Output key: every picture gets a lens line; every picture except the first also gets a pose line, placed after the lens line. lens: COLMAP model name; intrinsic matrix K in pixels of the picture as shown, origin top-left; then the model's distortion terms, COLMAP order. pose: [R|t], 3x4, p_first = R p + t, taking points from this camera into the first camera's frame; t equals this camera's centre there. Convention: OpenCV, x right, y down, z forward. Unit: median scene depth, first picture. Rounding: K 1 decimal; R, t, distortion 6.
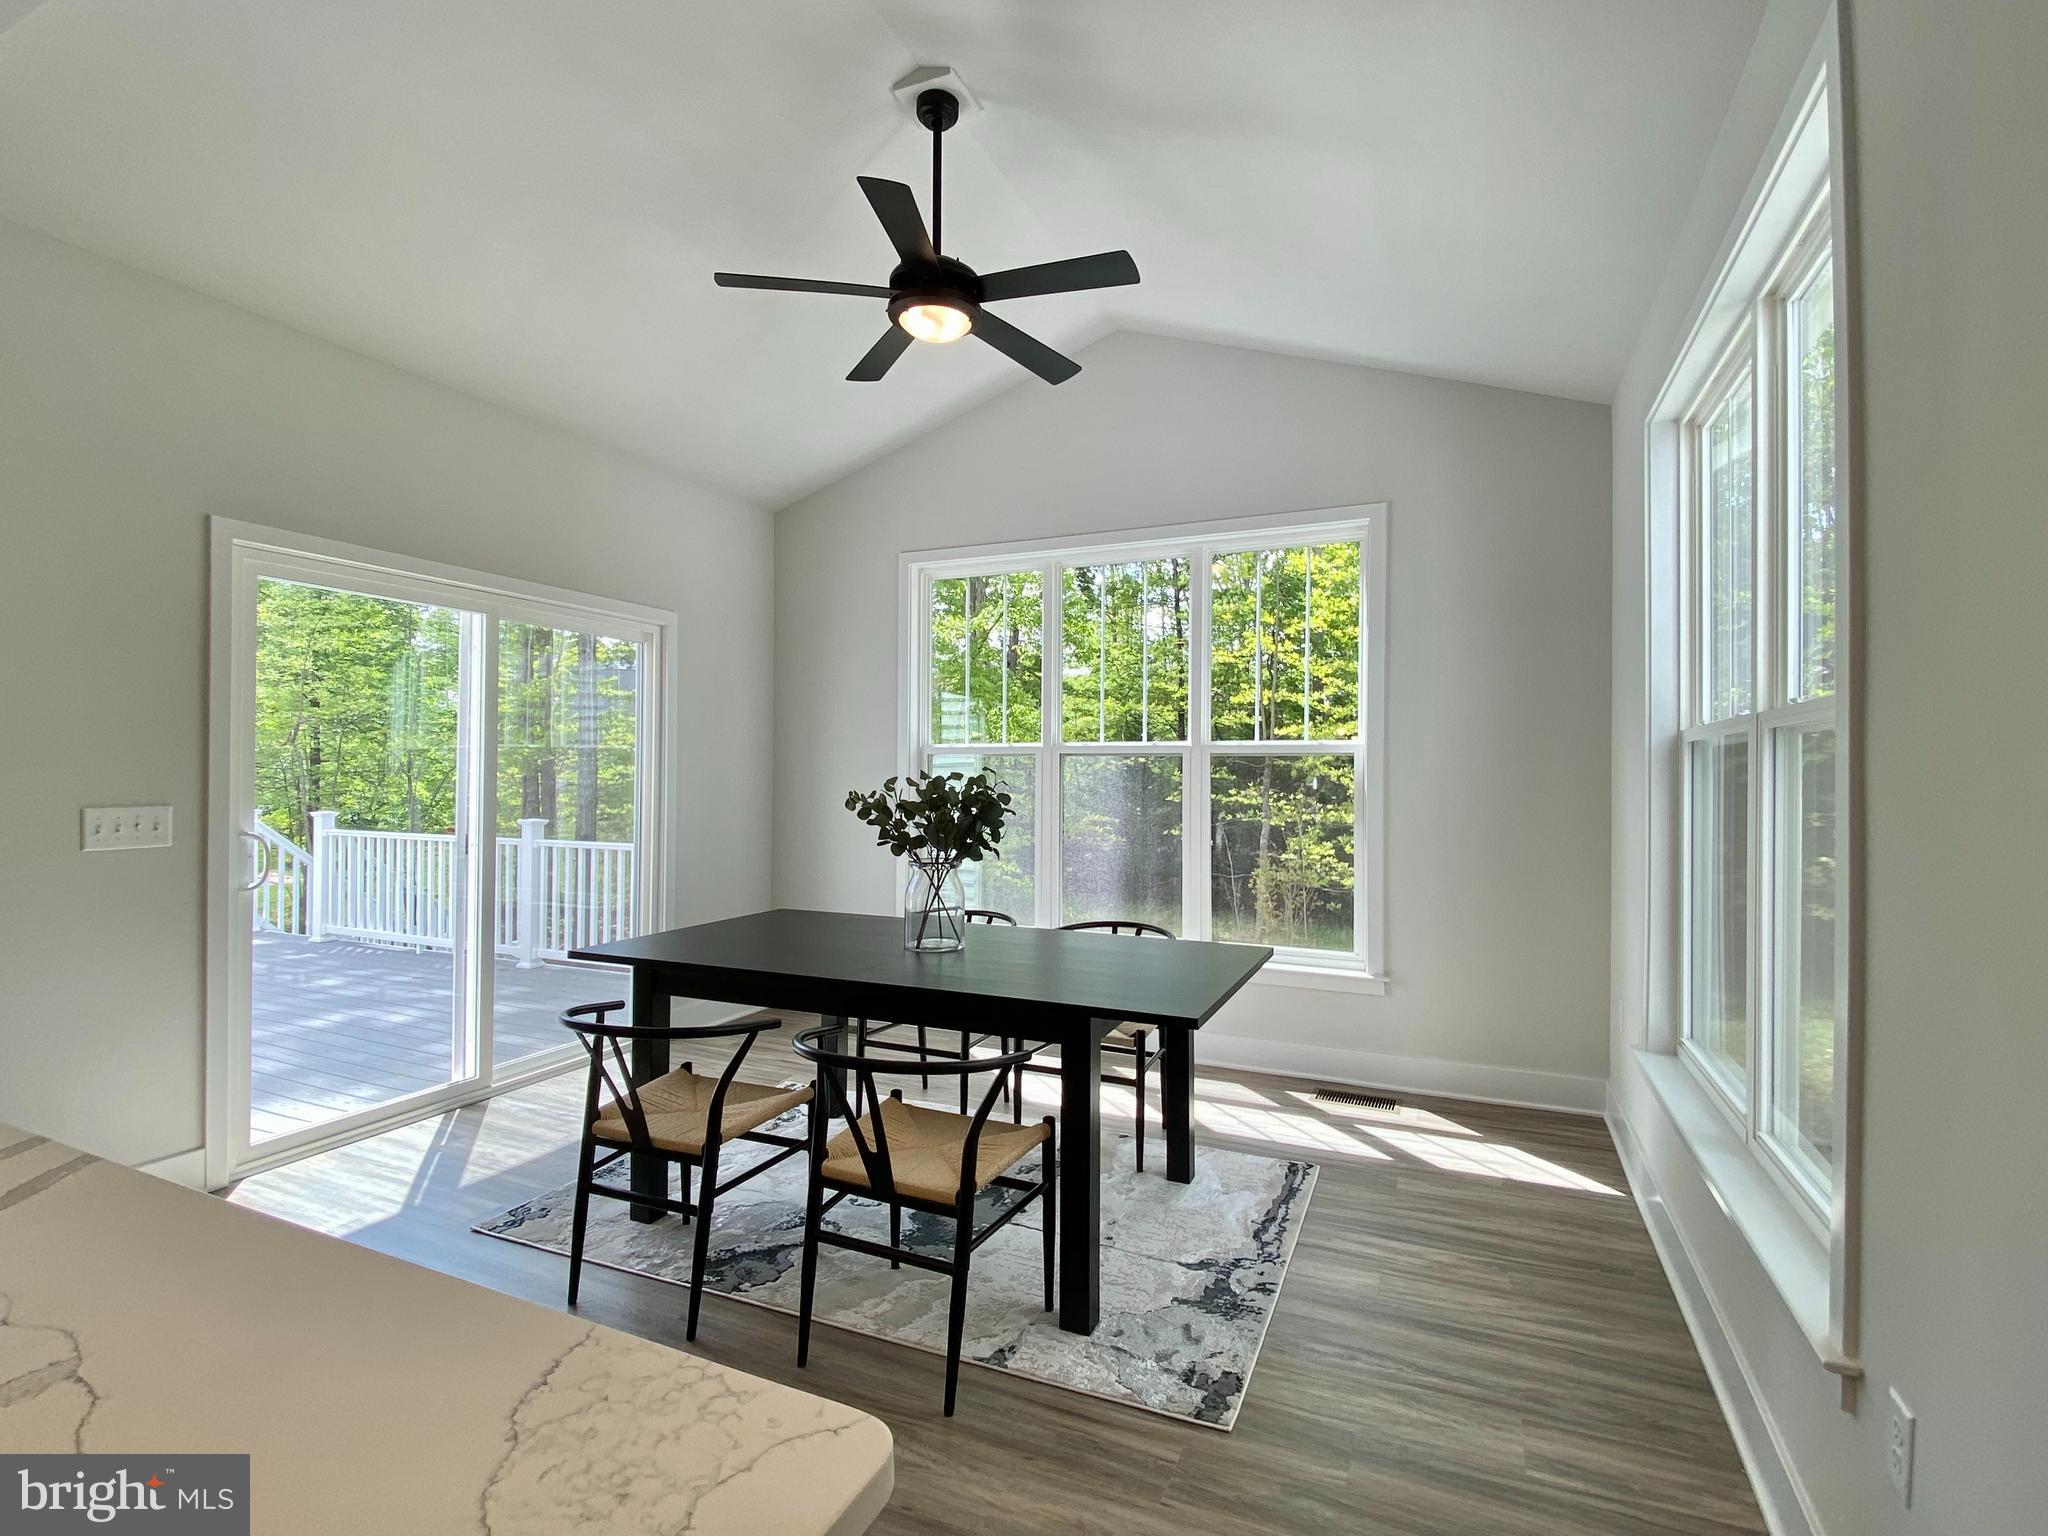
lens RADIAL K [[976.0, 0, 1020.6], [0, 976.0, 771.5], [0, 0, 1]] dist [0.038895, -0.036462]
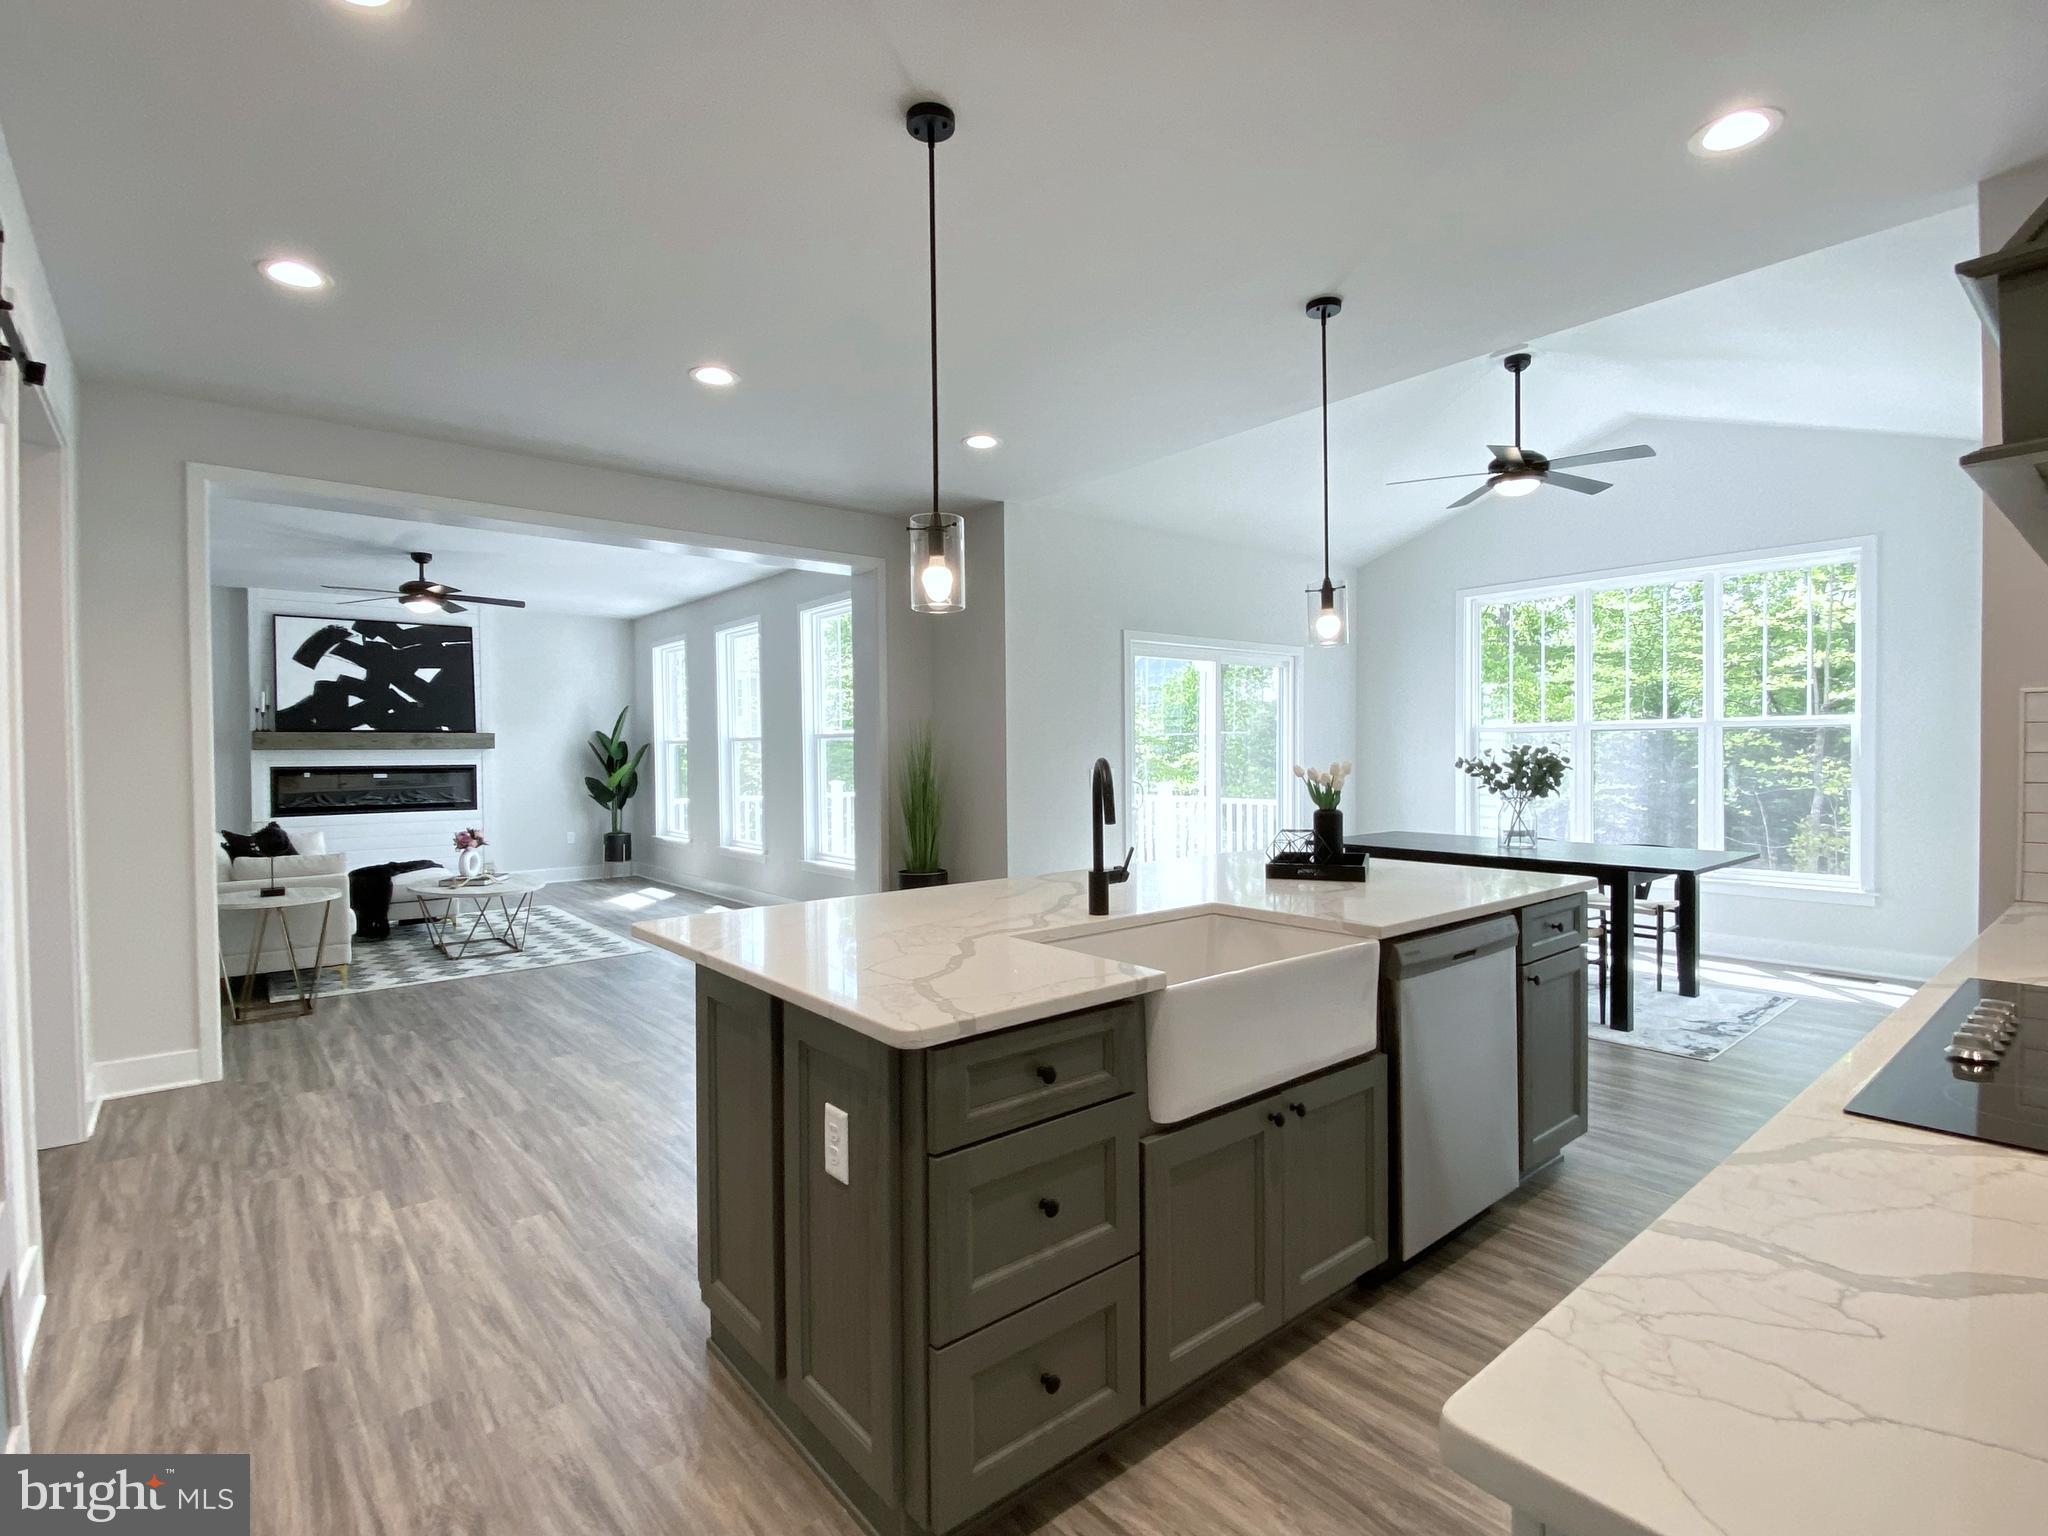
lens RADIAL K [[976.0, 0, 1020.6], [0, 976.0, 771.5], [0, 0, 1]] dist [0.038895, -0.036462]
pose [[0.896951, -0.009581, -0.442026, -0.103353], [0.020078, 0.999616, 0.019077, -0.004511], [0.441673, -0.025986, 0.896800, -0.935042]]
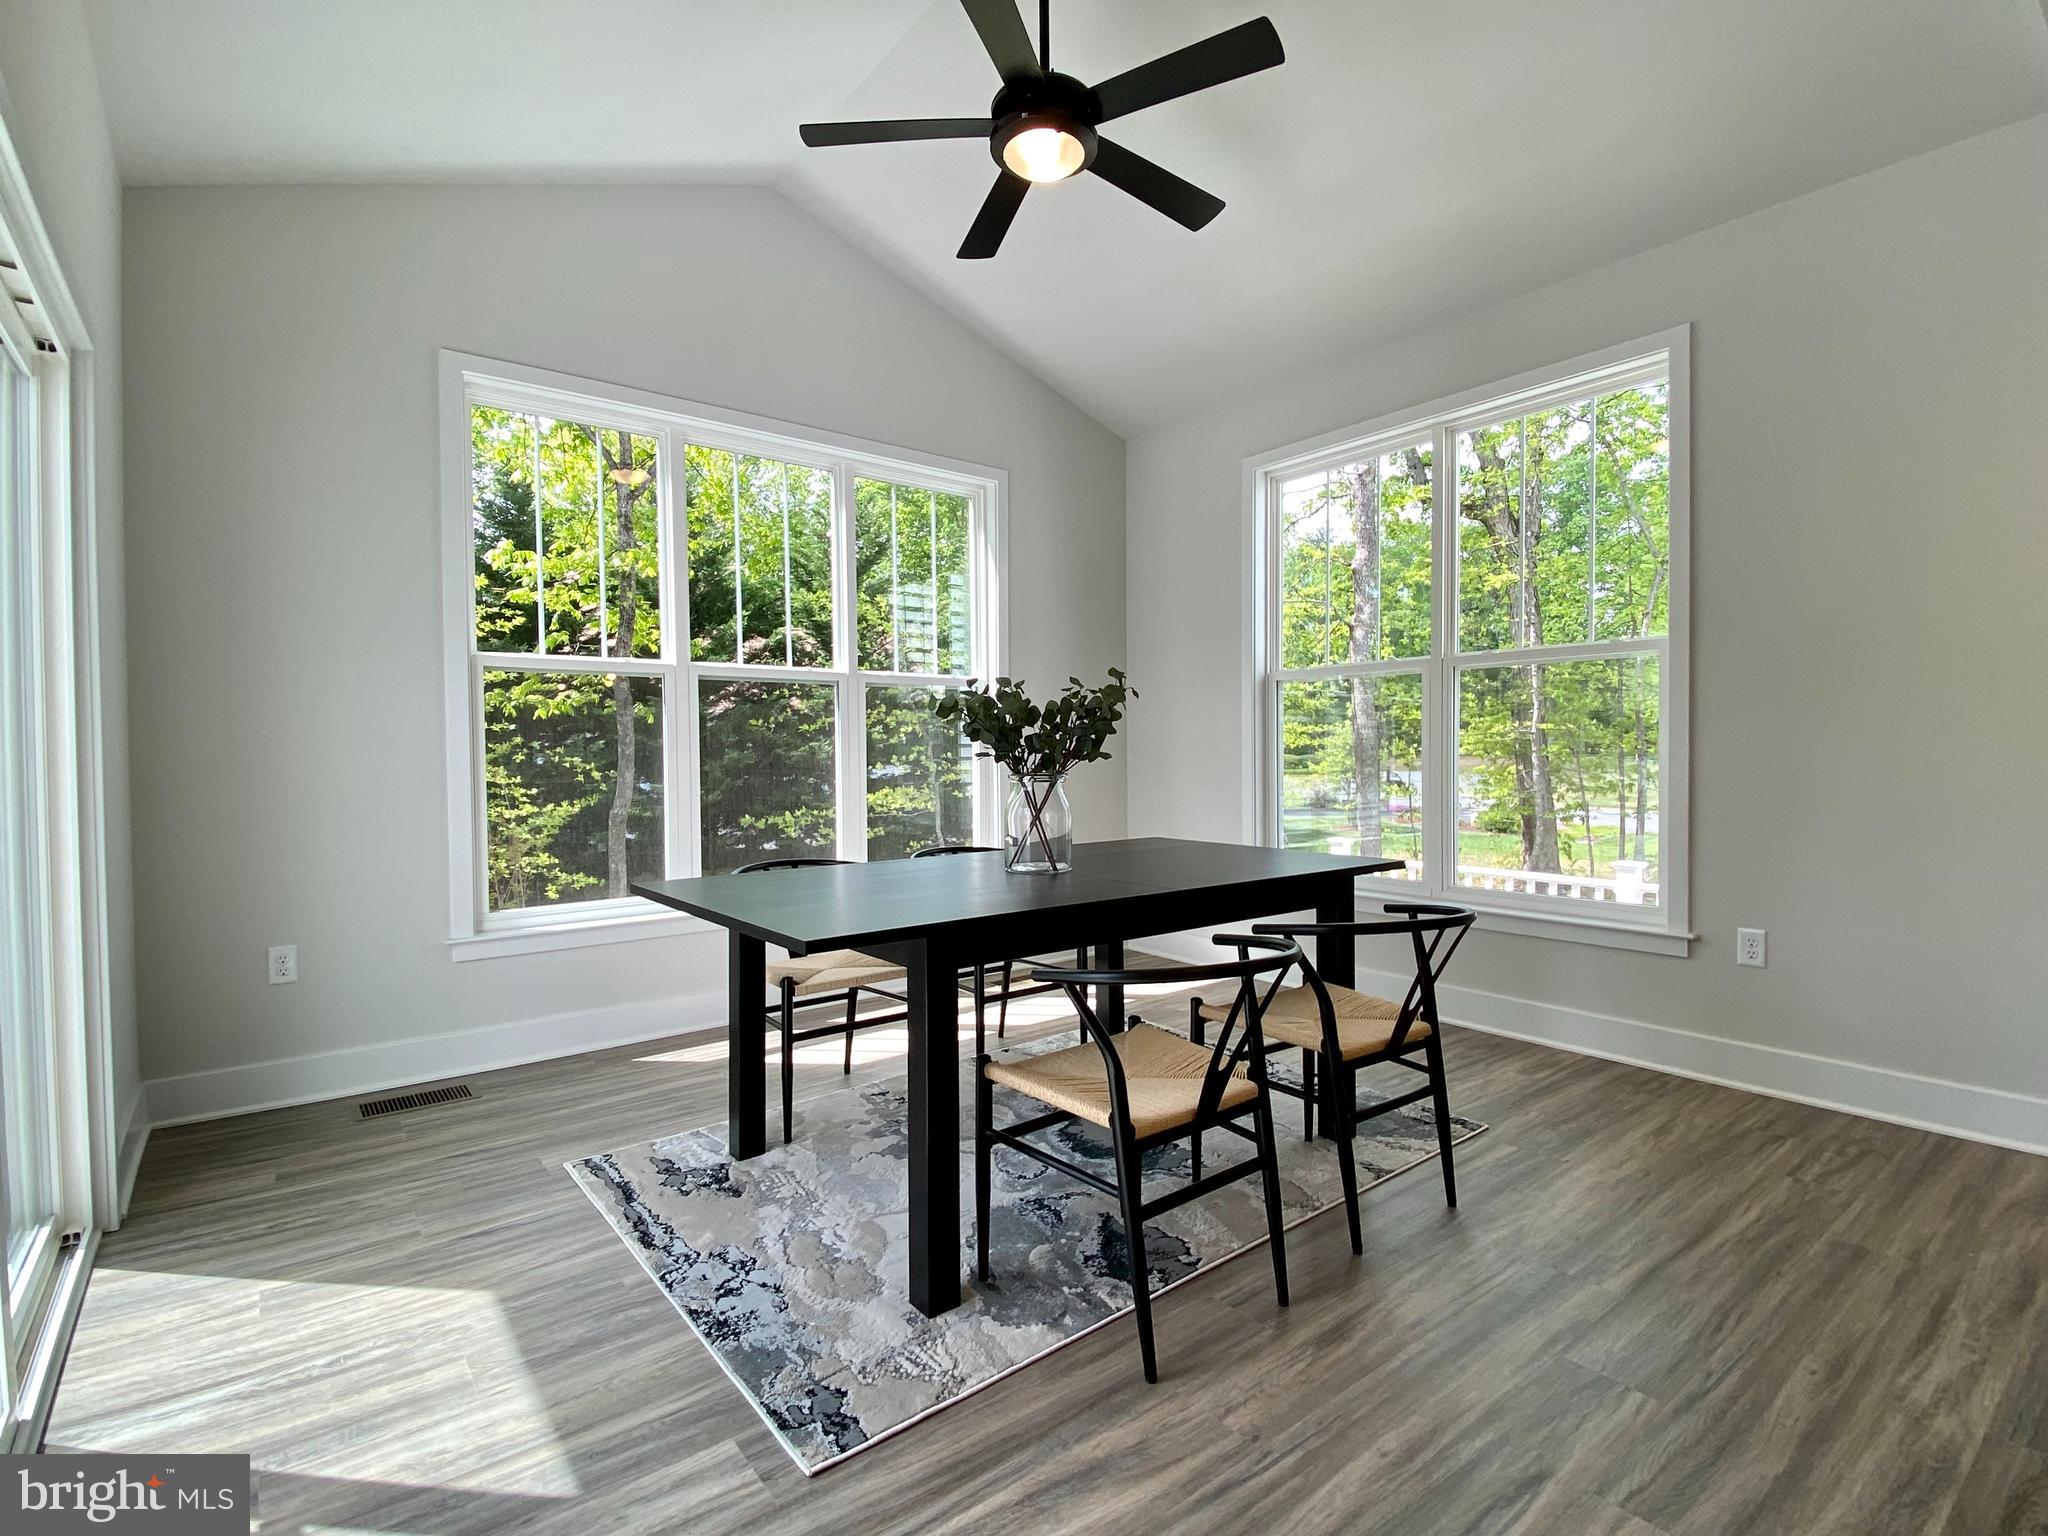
lens RADIAL K [[977.9, 0, 1024.0], [0, 977.9, 768.0], [0, 0, 1]] dist [0.027967, -0.021562]
pose [[0.469959, -0.029235, 0.882204, -0.862356], [0.010424, 0.999566, 0.027571, 0.061523], [-0.882627, -0.003761, 0.470059, 0.579172]]
